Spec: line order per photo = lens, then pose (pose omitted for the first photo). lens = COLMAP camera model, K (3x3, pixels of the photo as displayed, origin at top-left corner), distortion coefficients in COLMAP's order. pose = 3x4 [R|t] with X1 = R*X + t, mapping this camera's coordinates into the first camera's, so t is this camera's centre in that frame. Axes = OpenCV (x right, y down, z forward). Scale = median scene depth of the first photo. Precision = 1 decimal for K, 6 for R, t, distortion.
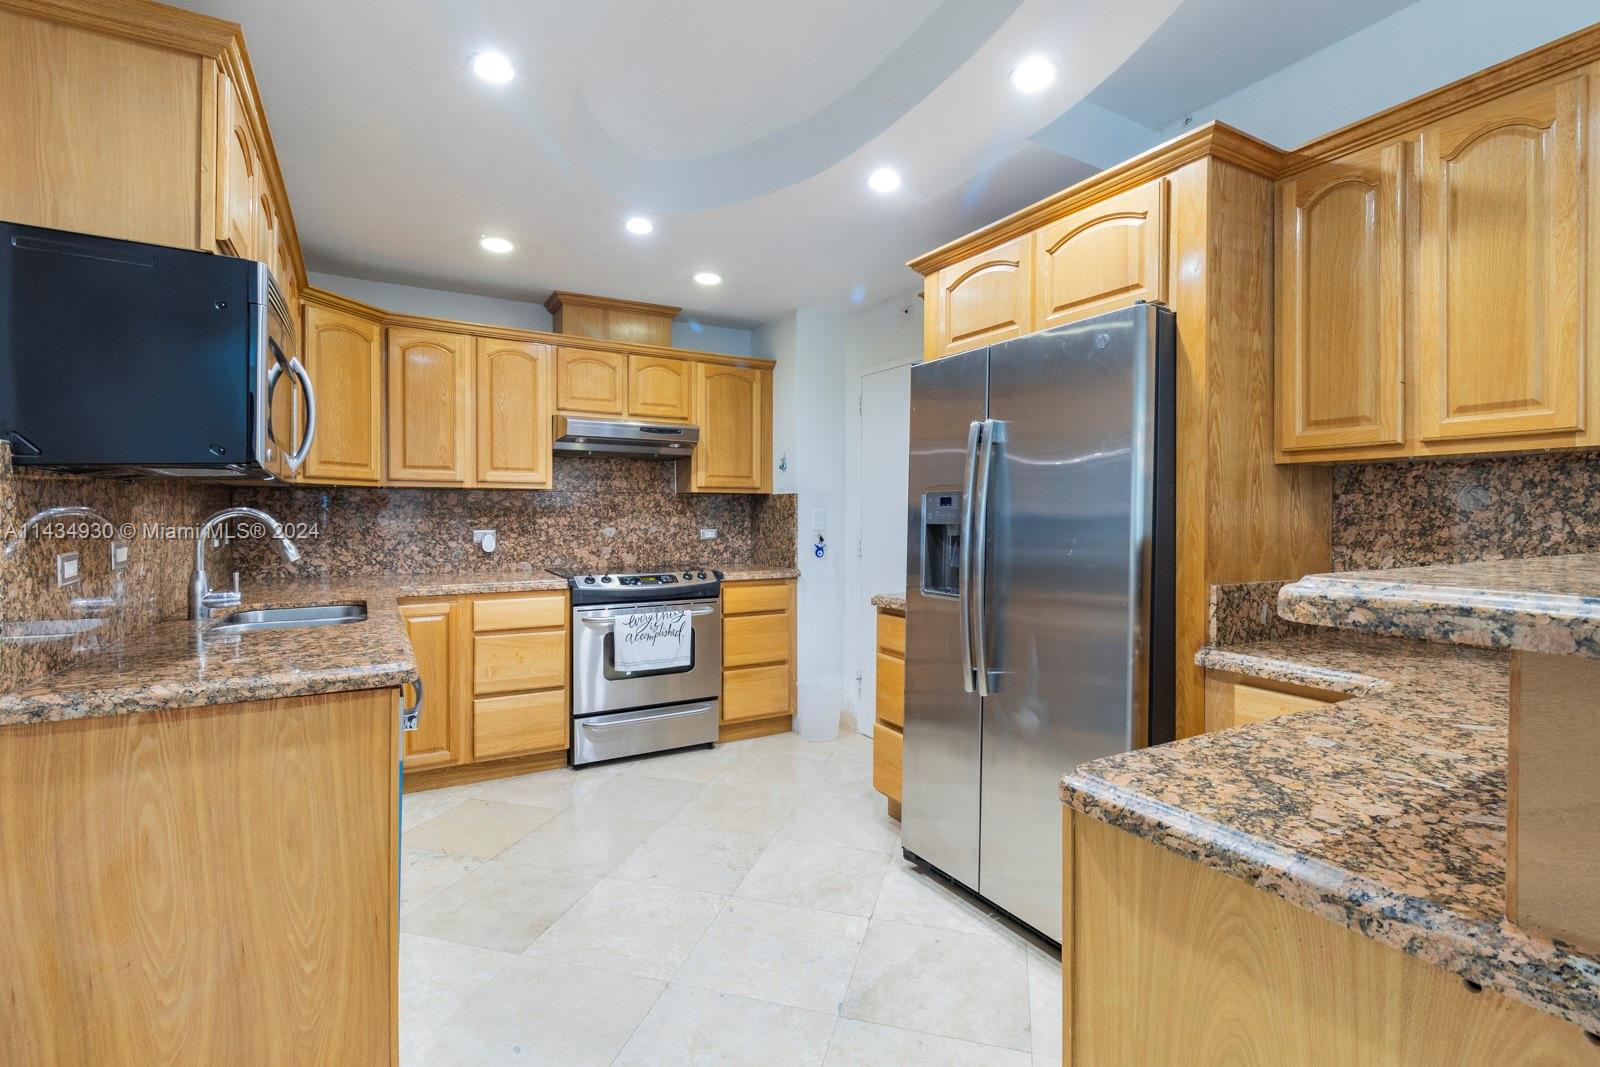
lens RADIAL K [[765.6, 0, 863.9], [0, 765.6, 511.5], [0, 0, 1]] dist [0.002655, -0.000078]
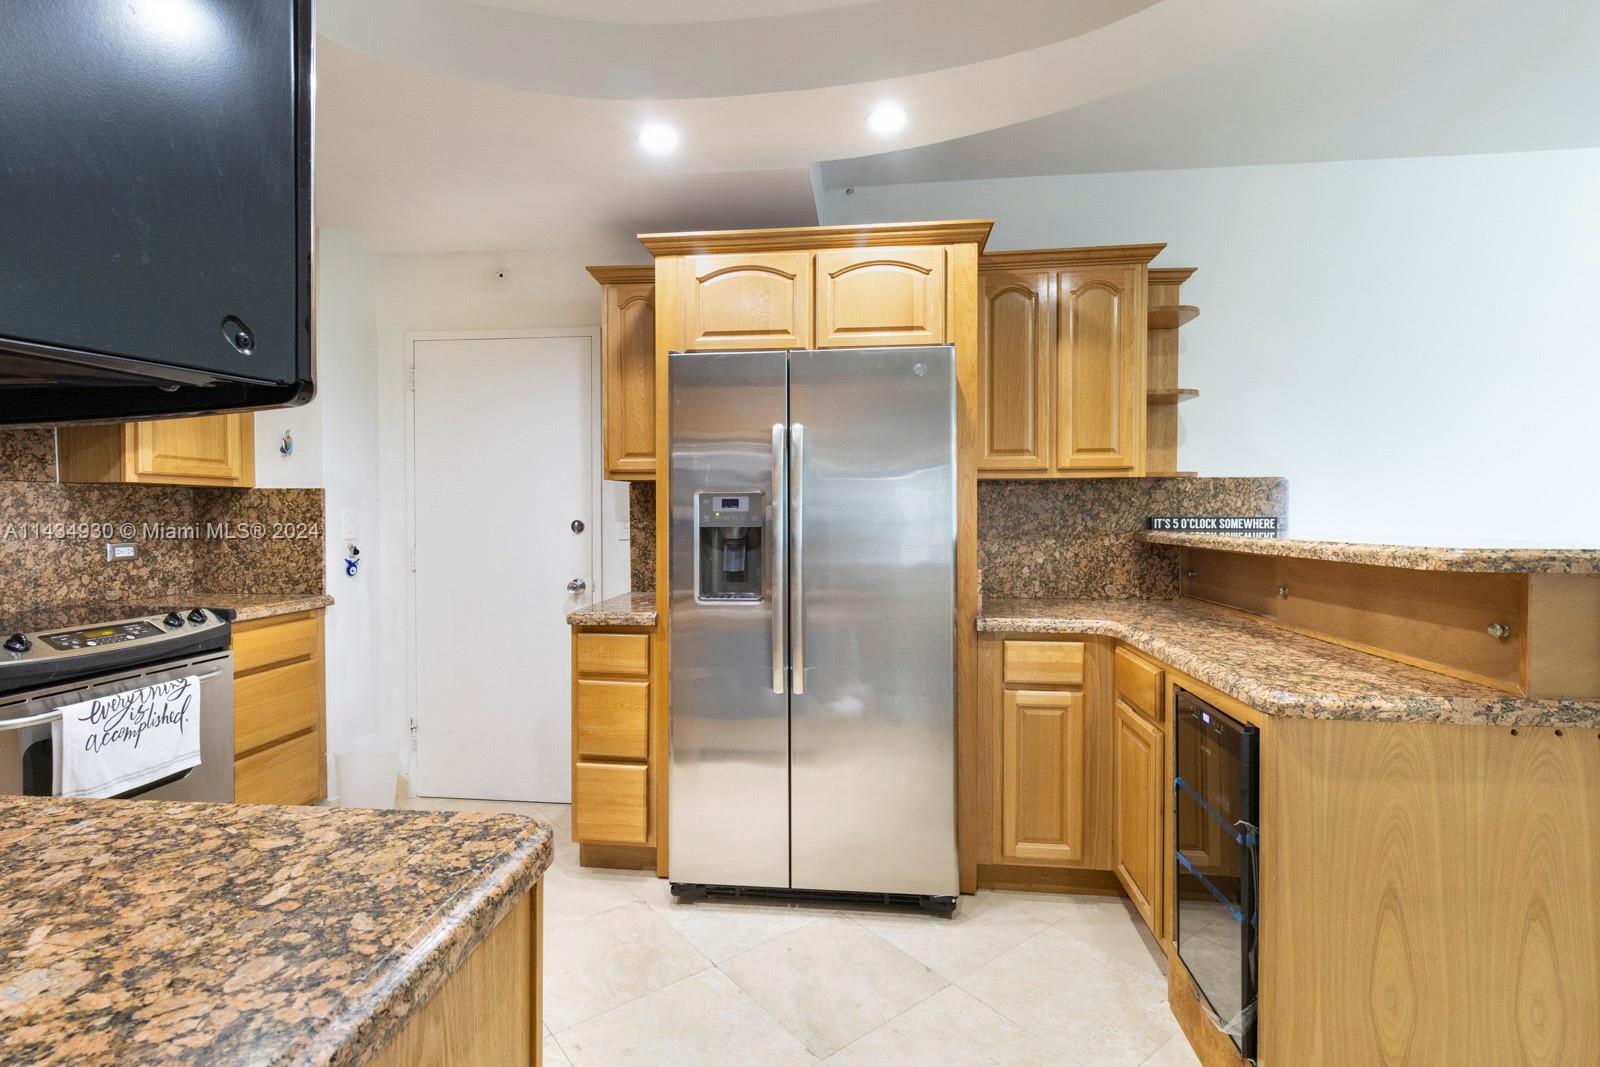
lens RADIAL K [[731.2, 0, 800.9], [0, 731.2, 518.5], [0, 0, 1]] dist [0.001767, -0.000116]
pose [[0.604849, -0.006195, 0.796316, -0.554202], [0.000630, 0.999973, 0.007301, -0.000655], [-0.796340, -0.003914, 0.604836, 0.363514]]
